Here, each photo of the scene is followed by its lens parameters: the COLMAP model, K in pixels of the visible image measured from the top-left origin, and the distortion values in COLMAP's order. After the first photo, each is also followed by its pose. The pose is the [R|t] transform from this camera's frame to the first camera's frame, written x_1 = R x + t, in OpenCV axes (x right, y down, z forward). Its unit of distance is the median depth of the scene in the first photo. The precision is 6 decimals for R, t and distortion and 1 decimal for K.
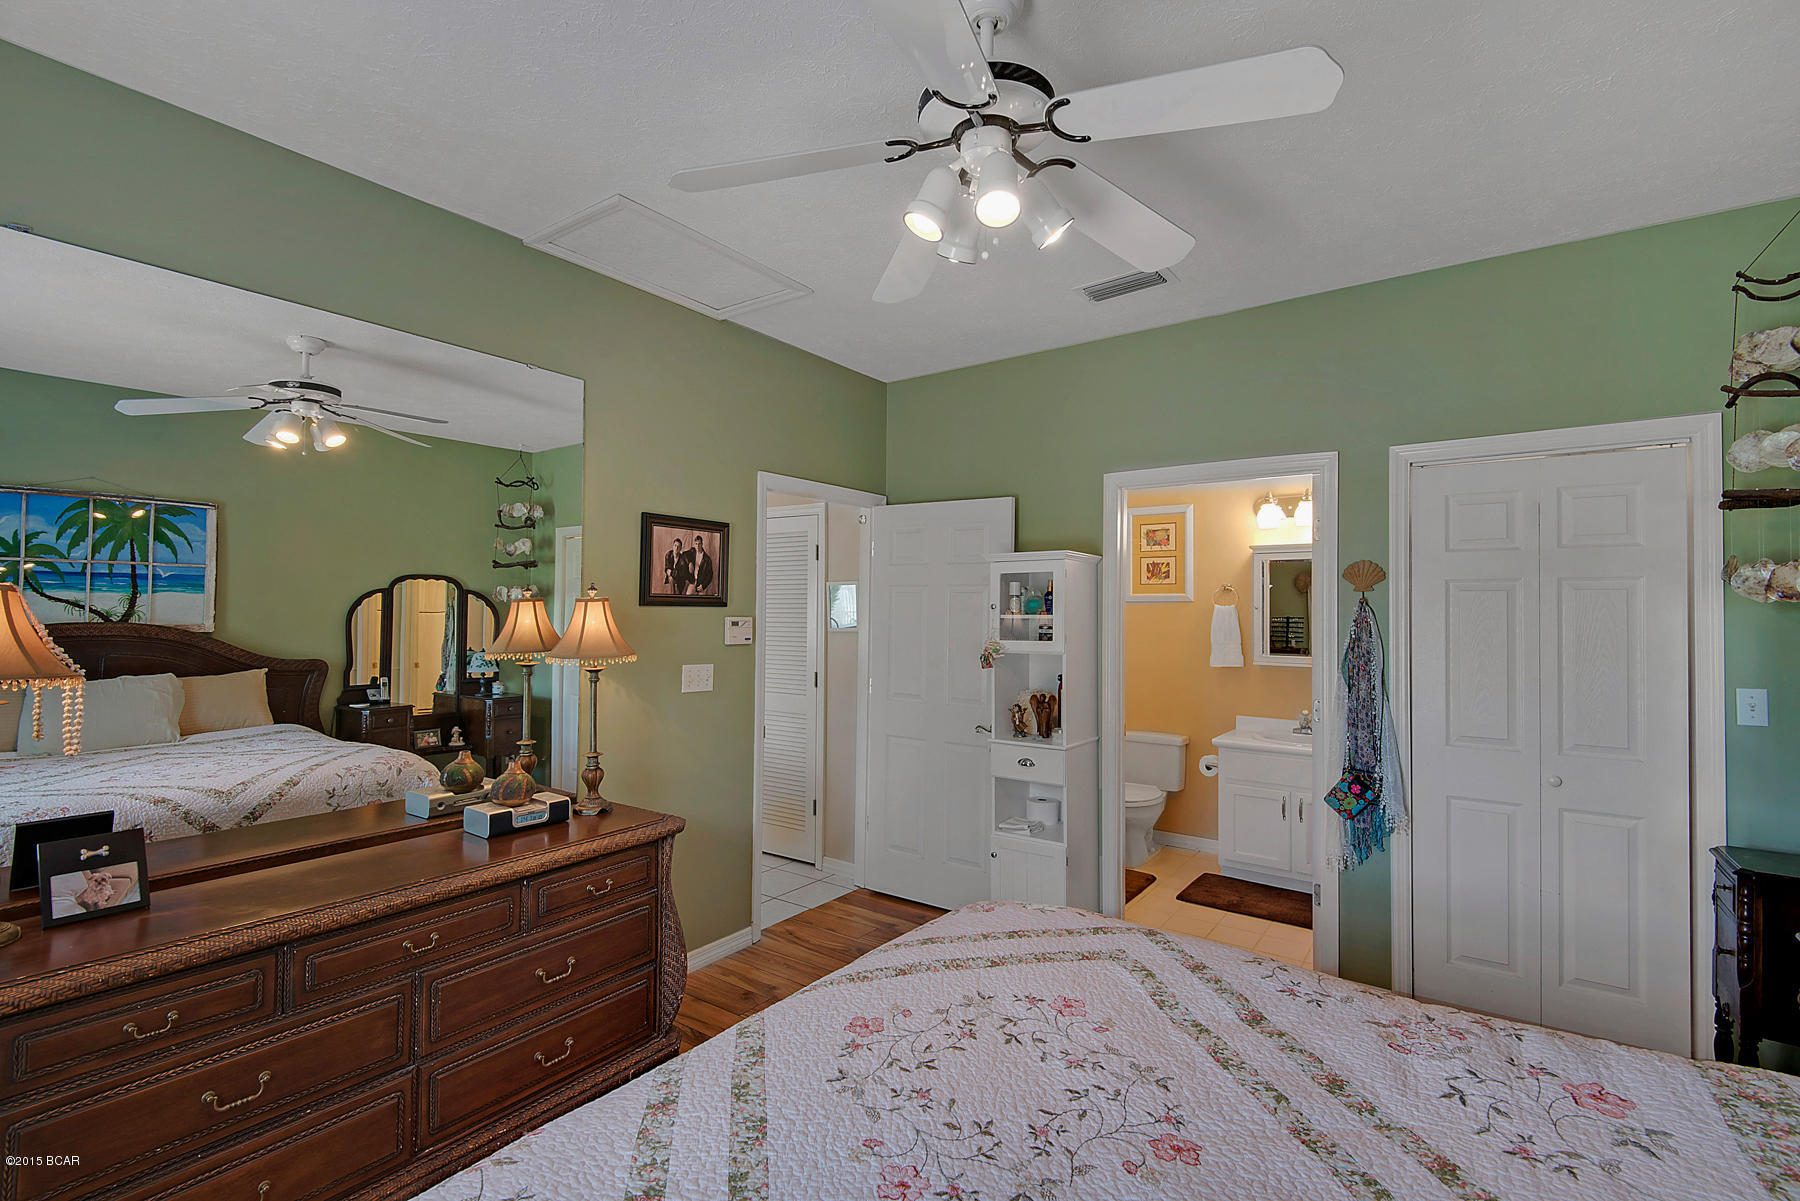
lens RADIAL K [[814.2, 0, 902.7], [0, 814.2, 606.1], [0, 0, 1]] dist [0.013045, -0.008657]
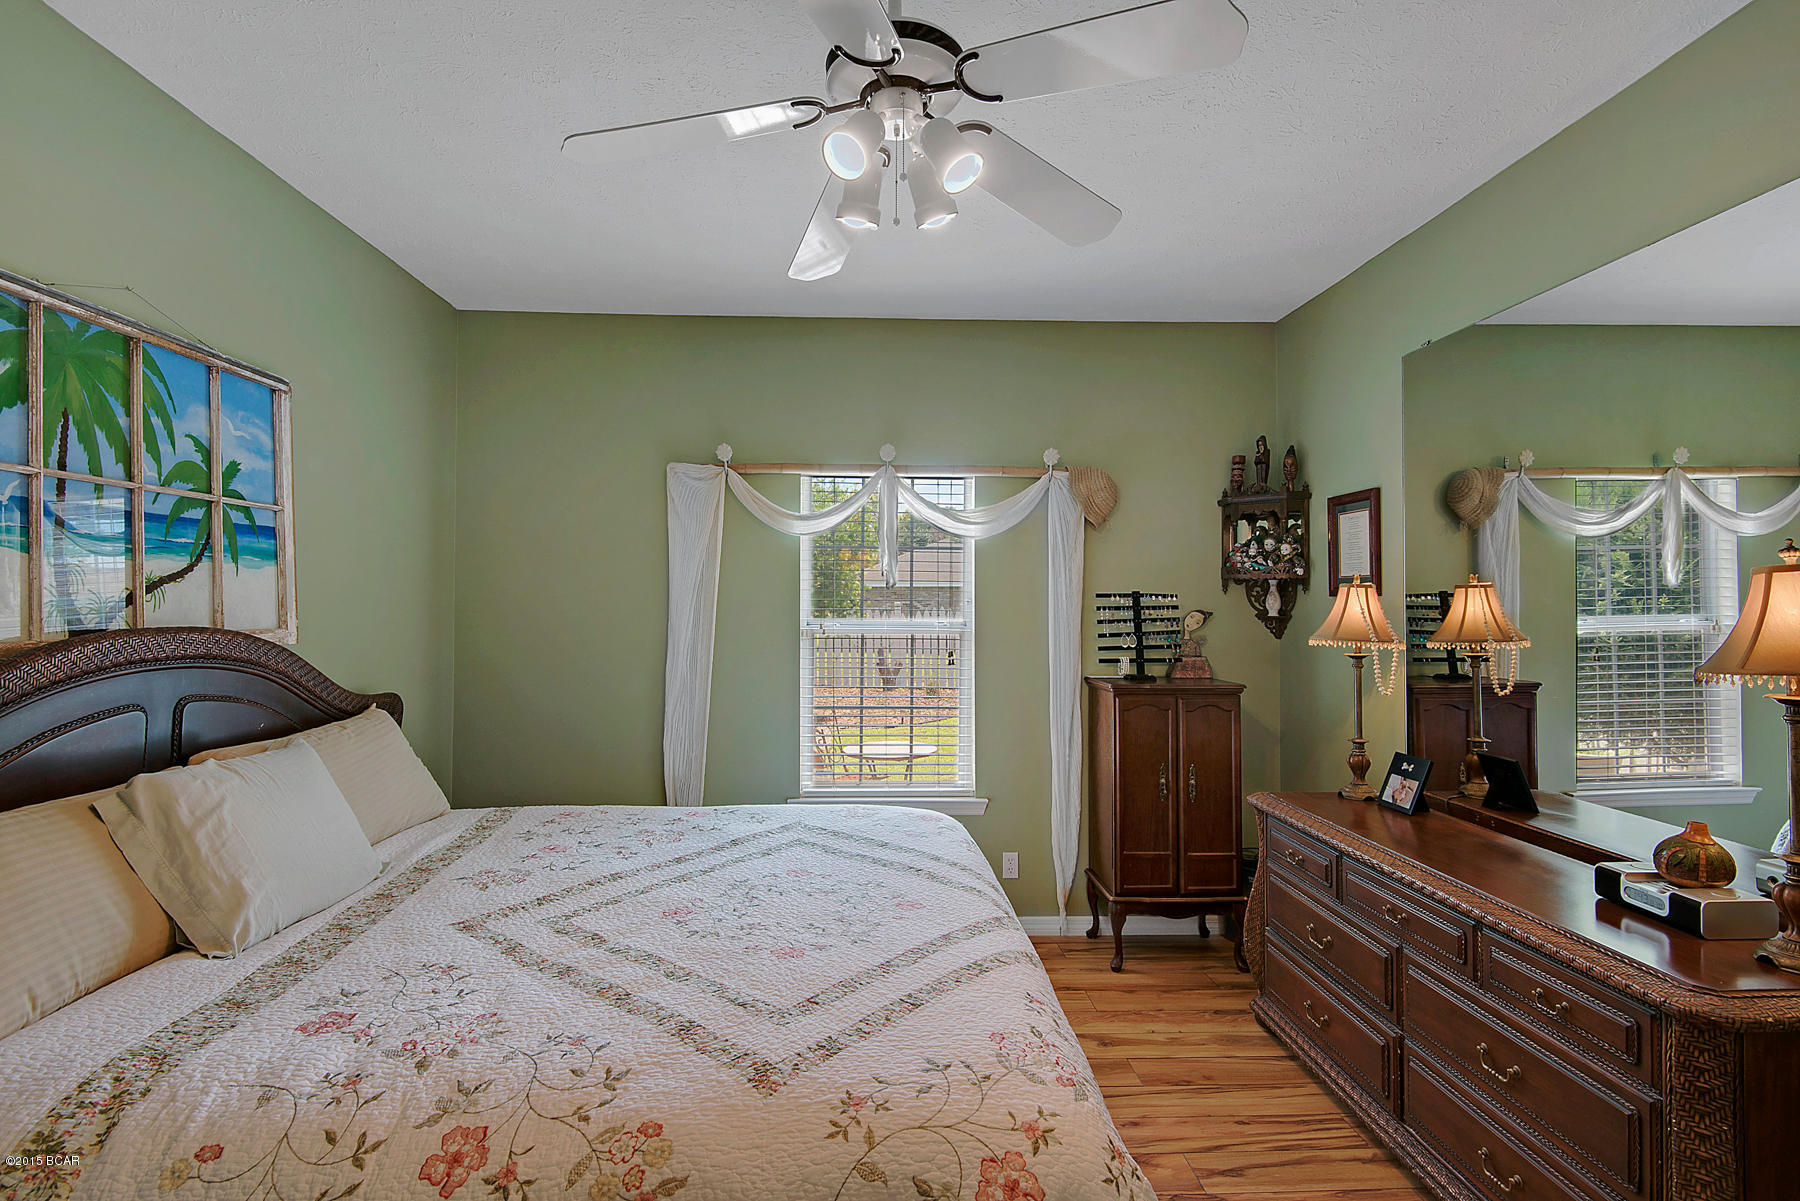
lens RADIAL K [[861.5, 0, 897.9], [0, 861.5, 604.2], [0, 0, 1]] dist [0.005732, -0.002050]
pose [[-0.782862, -0.001306, -0.622194, 0.402842], [0.005102, 0.999951, -0.008520, 0.016451], [0.622175, -0.009844, -0.782817, 0.998211]]
